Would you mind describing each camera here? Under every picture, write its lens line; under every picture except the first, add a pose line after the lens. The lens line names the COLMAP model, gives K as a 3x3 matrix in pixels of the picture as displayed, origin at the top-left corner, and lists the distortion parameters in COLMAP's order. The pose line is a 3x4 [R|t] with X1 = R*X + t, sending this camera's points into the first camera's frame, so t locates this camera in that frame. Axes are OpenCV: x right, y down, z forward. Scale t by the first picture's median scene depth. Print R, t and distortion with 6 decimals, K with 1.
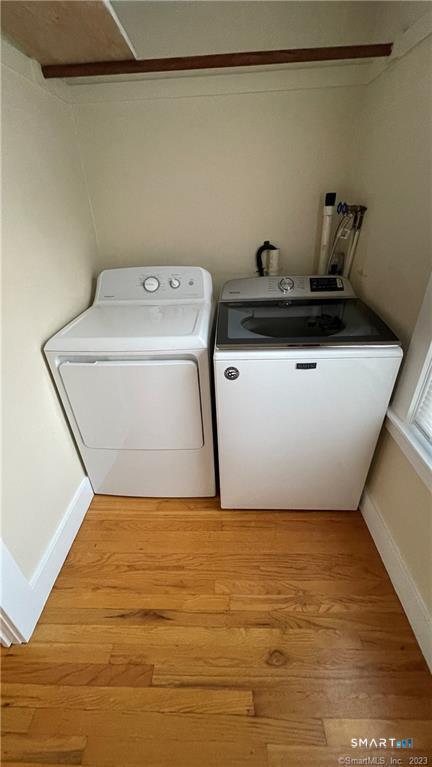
lens RADIAL K [[309.8, 0, 216.8], [0, 309.8, 382.4], [0, 0, 1]] dist [-0.002501, 0.000168]
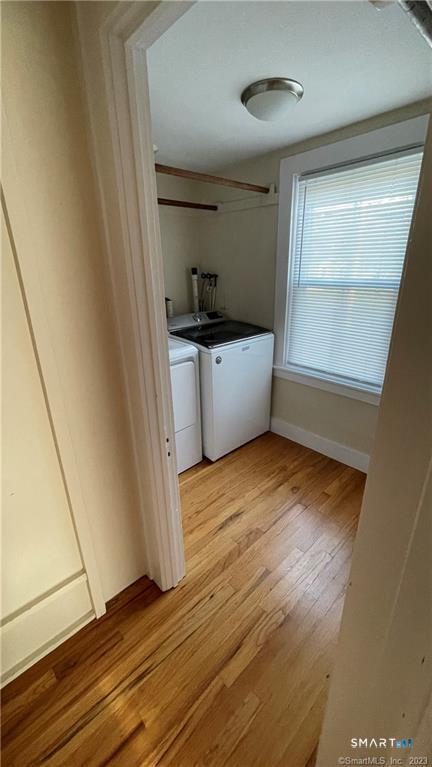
lens RADIAL K [[309.8, 0, 212.8], [0, 309.8, 381.9], [0, 0, 1]] dist [-0.002501, 0.000168]
pose [[0.709653, -0.230962, 0.665620, -0.977605], [0.351672, 0.934755, -0.050588, 0.137024], [-0.610508, 0.269980, 0.744575, -0.229370]]
